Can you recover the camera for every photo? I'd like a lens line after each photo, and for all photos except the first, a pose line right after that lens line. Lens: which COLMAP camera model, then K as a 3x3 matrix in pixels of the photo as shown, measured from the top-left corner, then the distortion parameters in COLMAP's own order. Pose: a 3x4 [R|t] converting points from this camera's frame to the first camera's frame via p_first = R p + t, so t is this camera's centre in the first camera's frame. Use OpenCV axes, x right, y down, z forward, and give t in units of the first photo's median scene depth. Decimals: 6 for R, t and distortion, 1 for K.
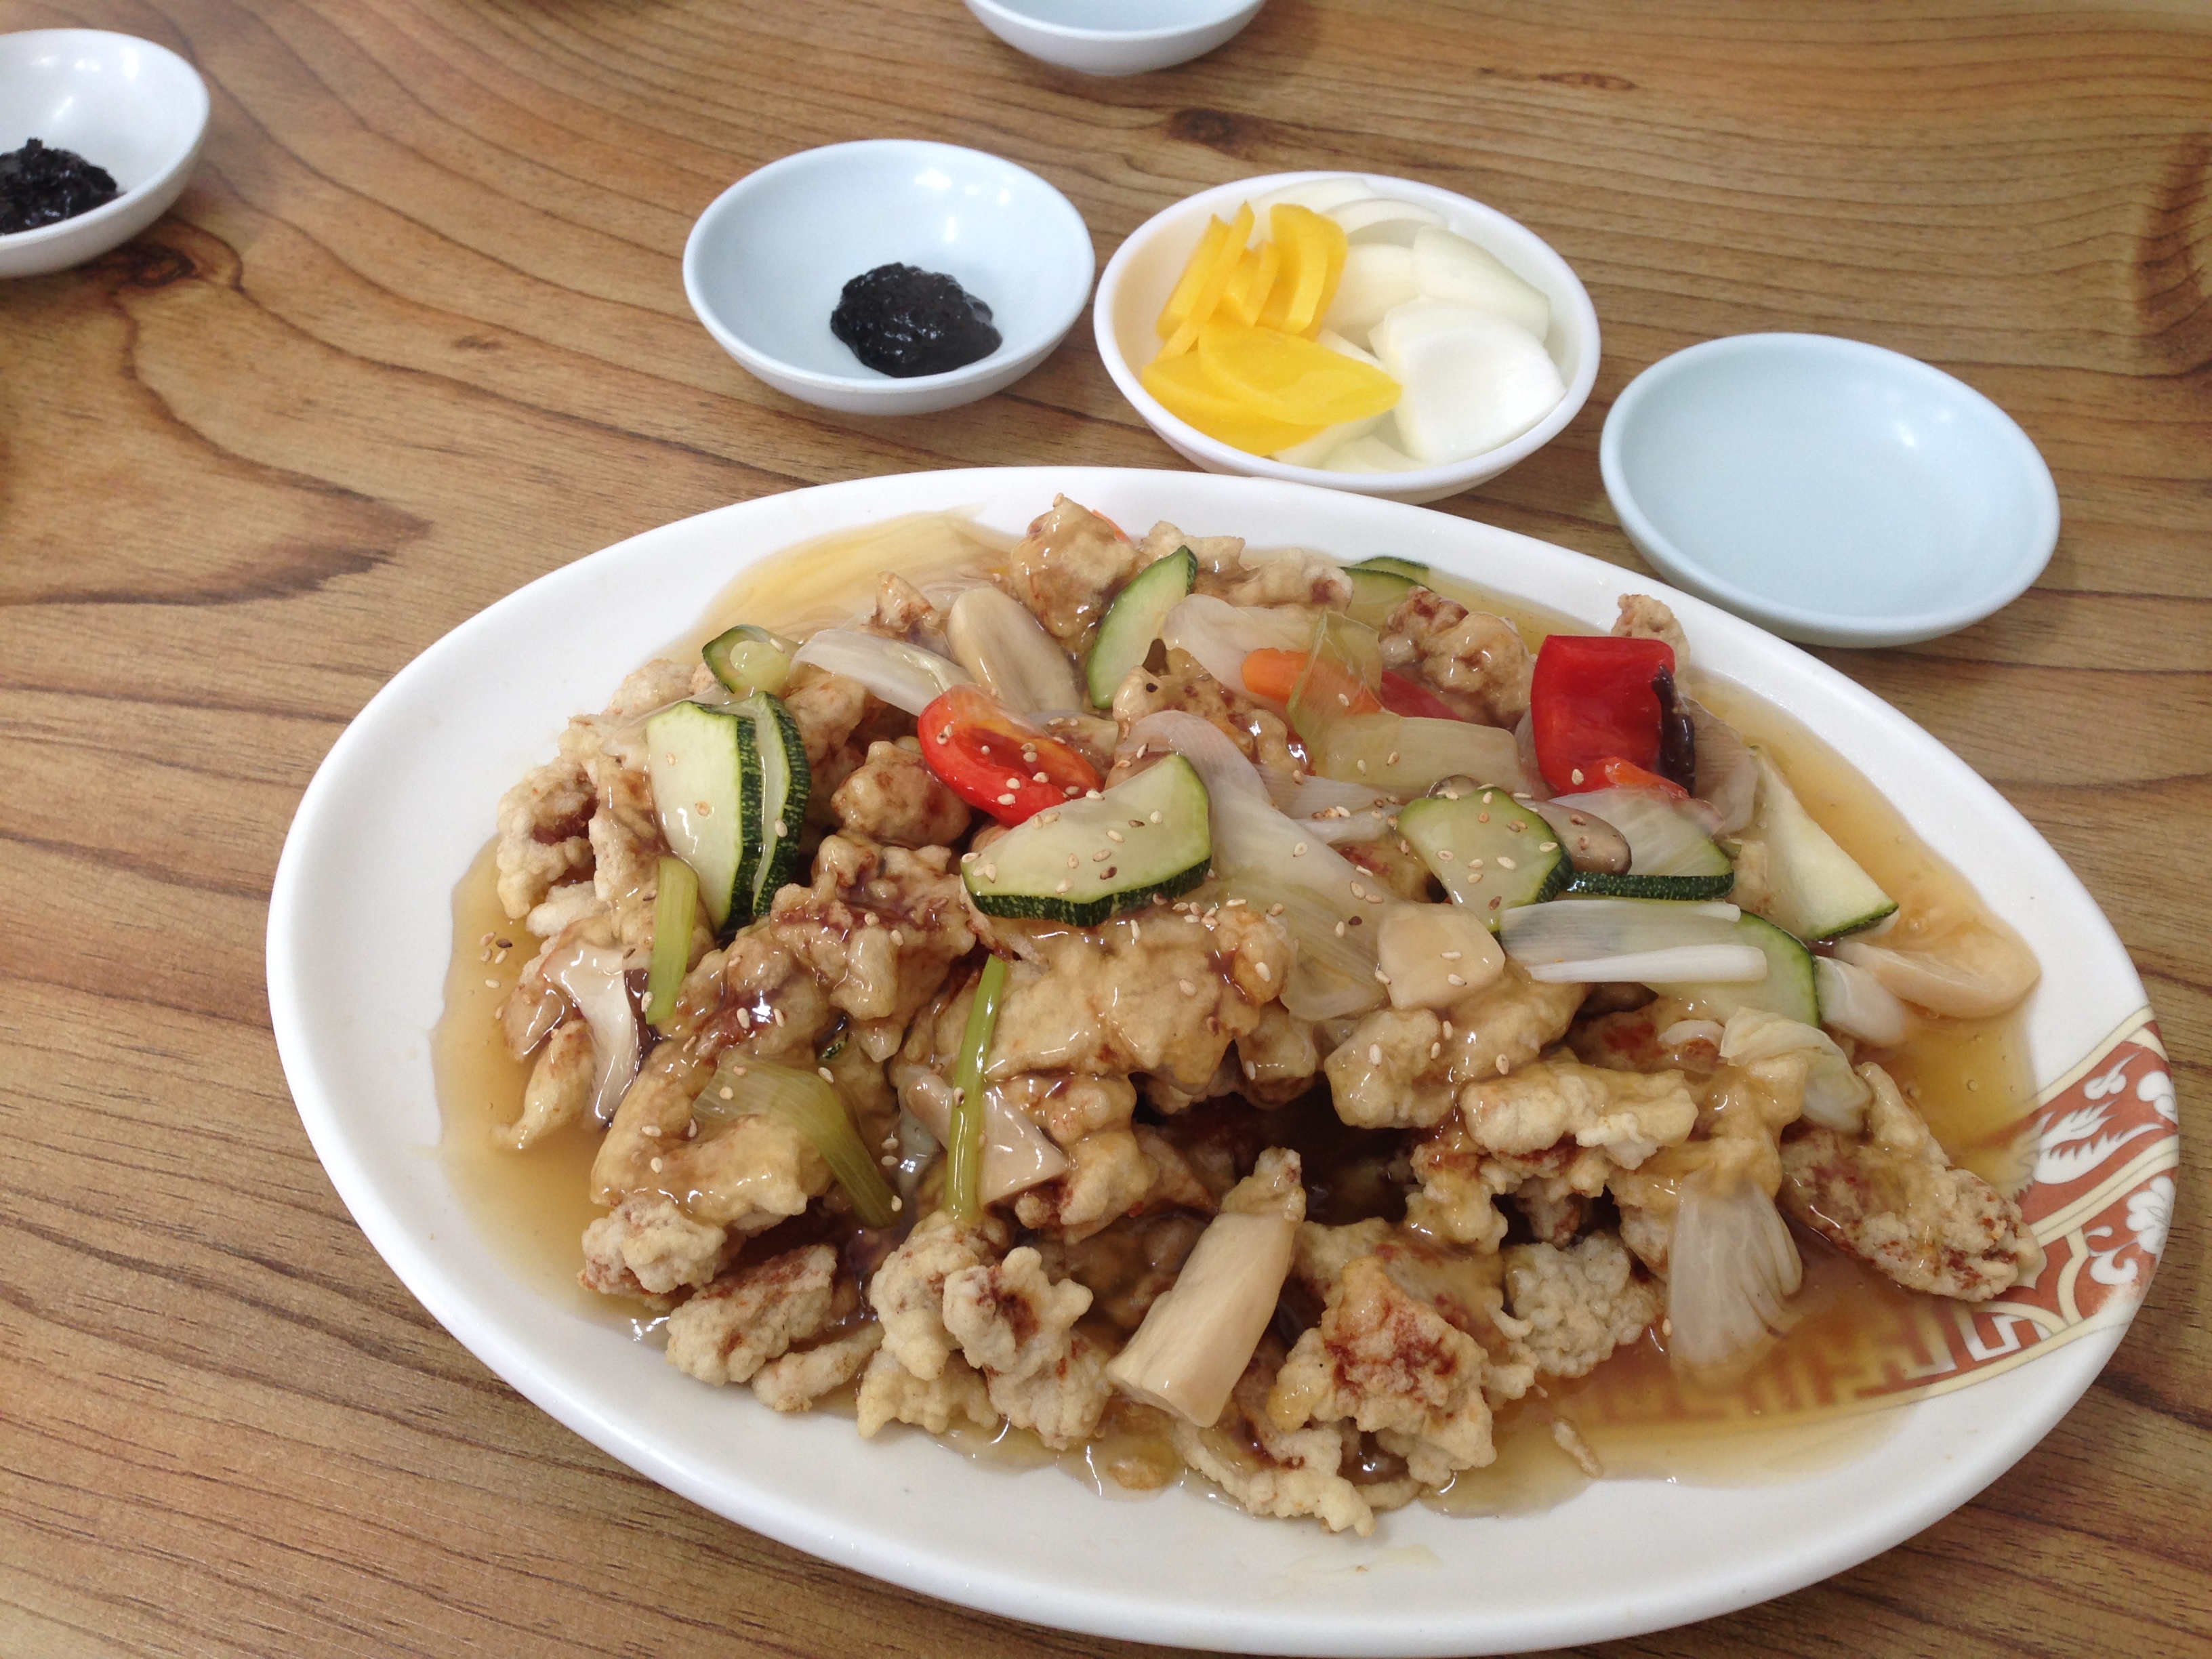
lens RADIAL K [[2129.6, 0, 1106.0], [0, 2129.6, 829.5], [0, 0, 1]] dist [-0.004149, -0.004024]
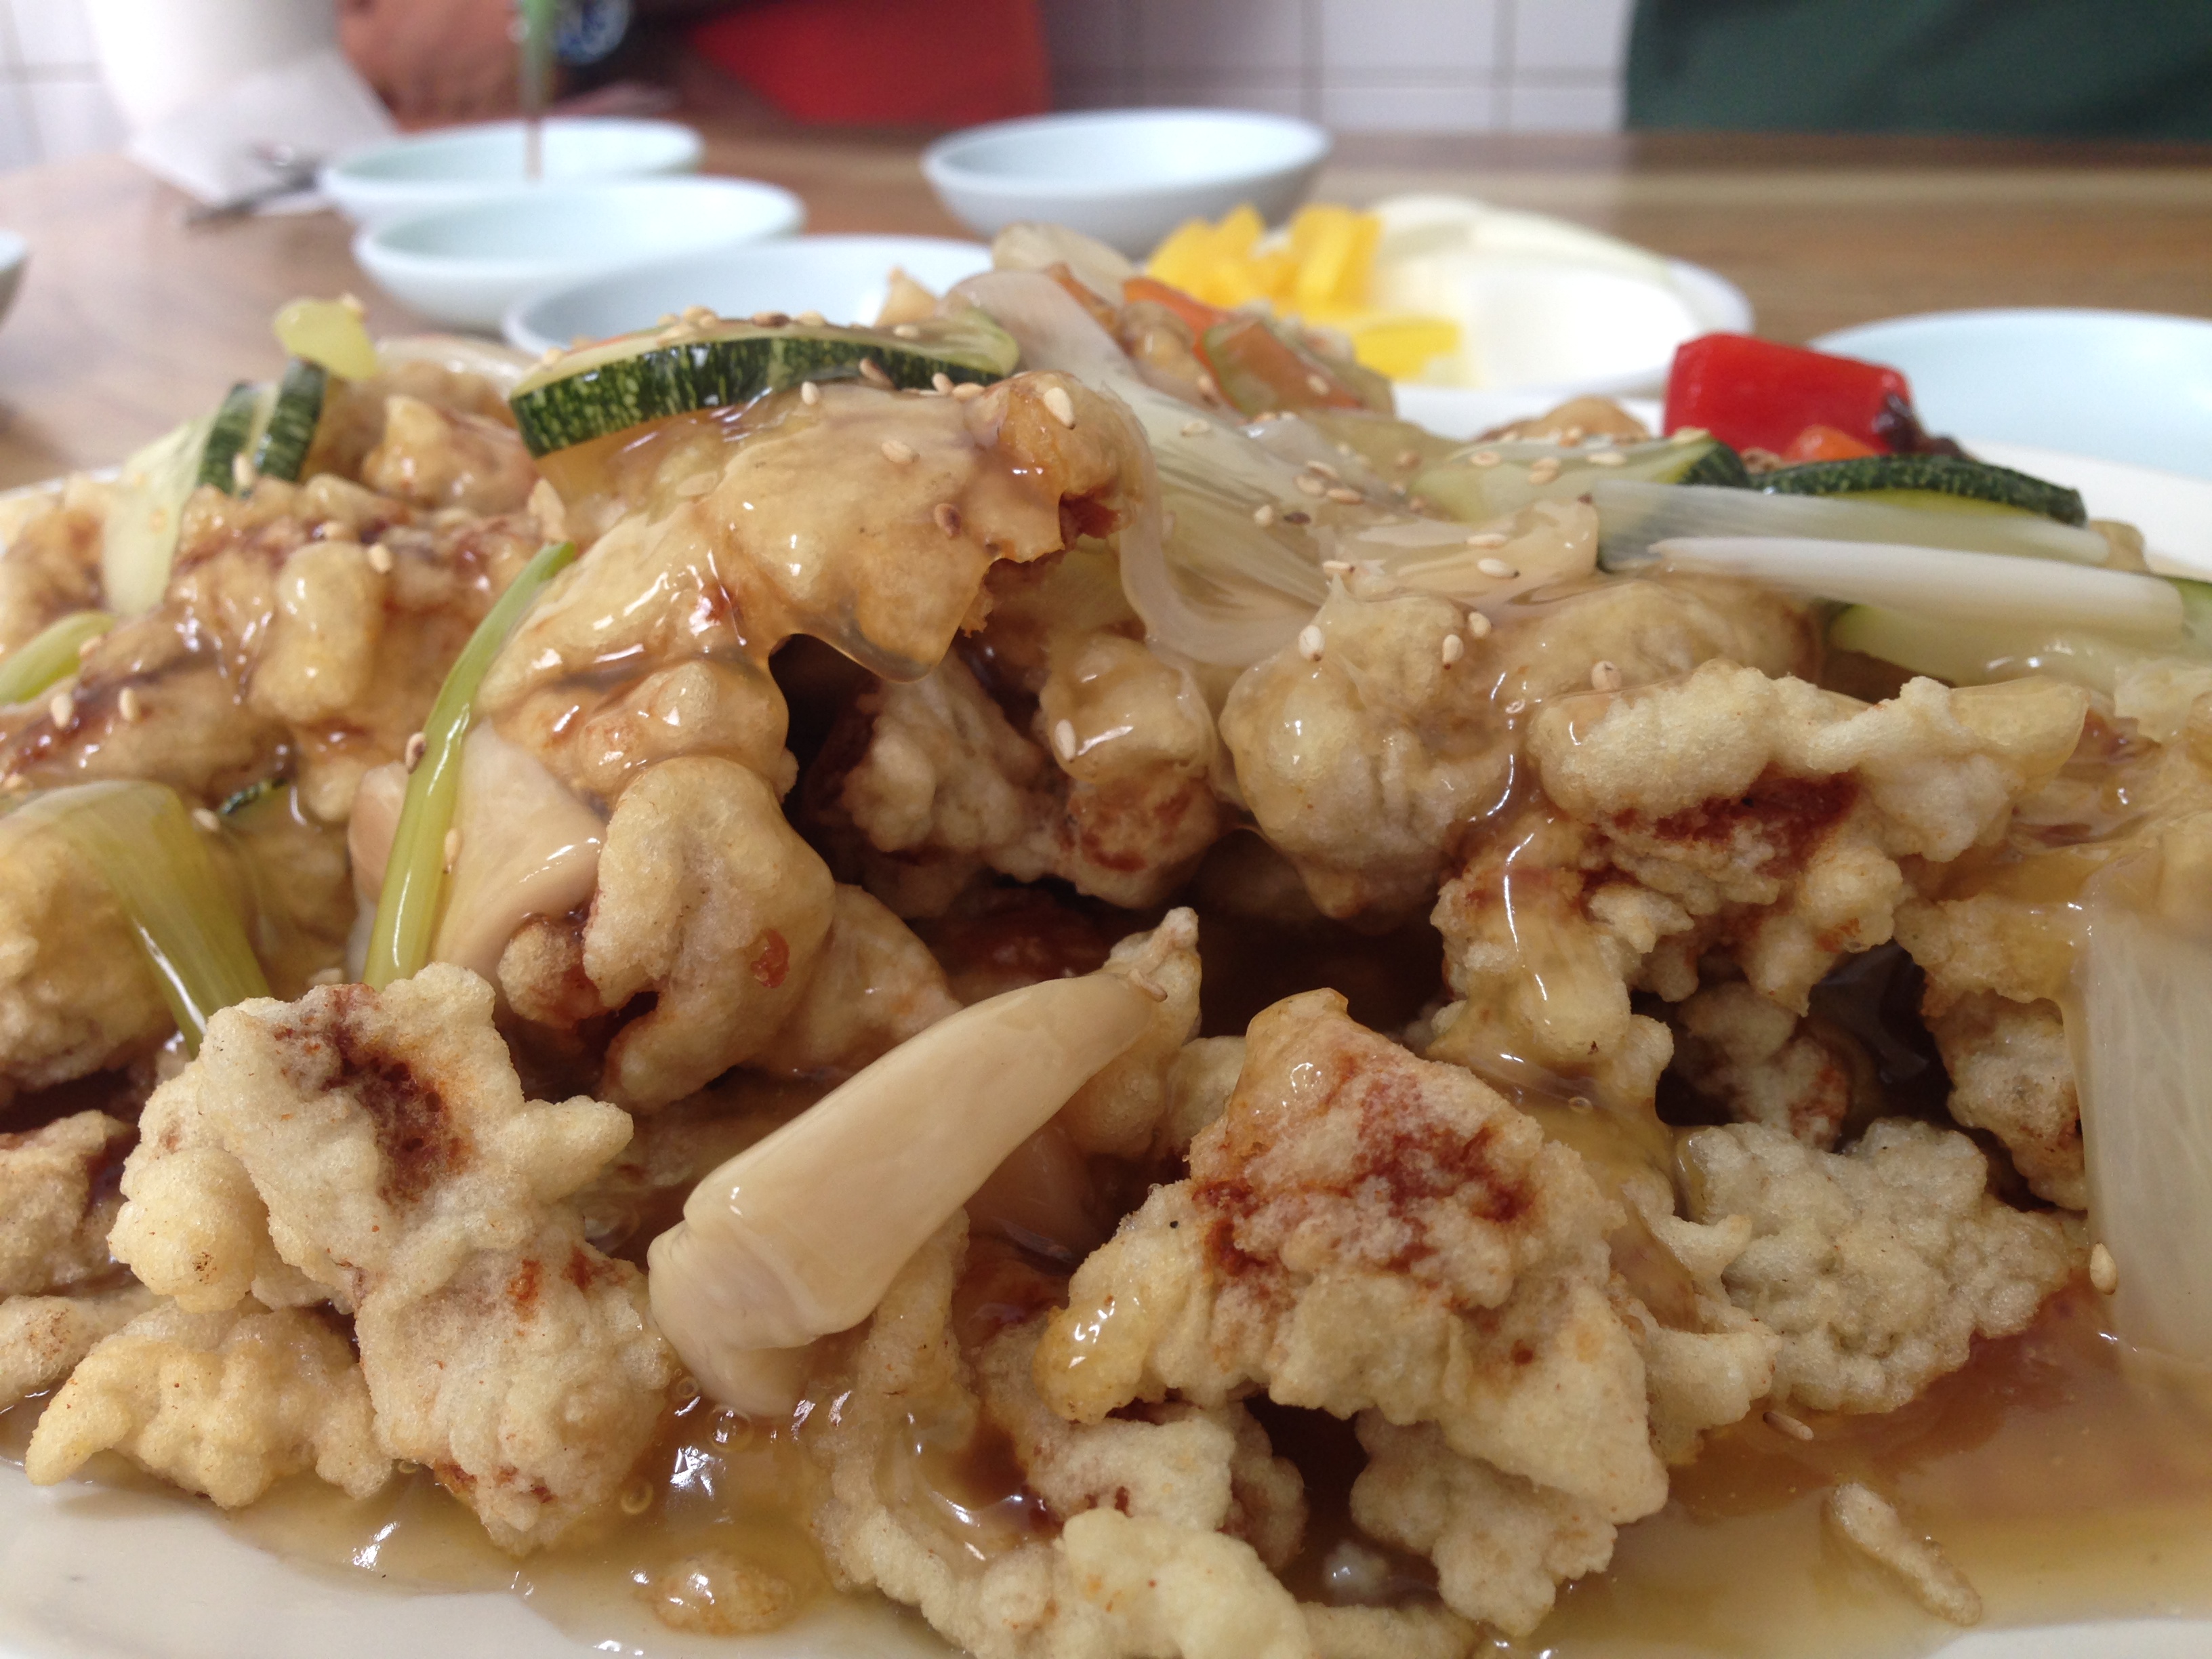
lens RADIAL K [[2146.9, 0, 1137.1], [0, 2146.9, 831.2], [0, 0, 1]] dist [0.134482, -0.411487]
pose [[0.996850, -0.022704, -0.075996, 0.120369], [-0.007385, 0.927423, -0.373941, 0.316416], [0.078971, 0.373324, 0.924334, 0.597747]]
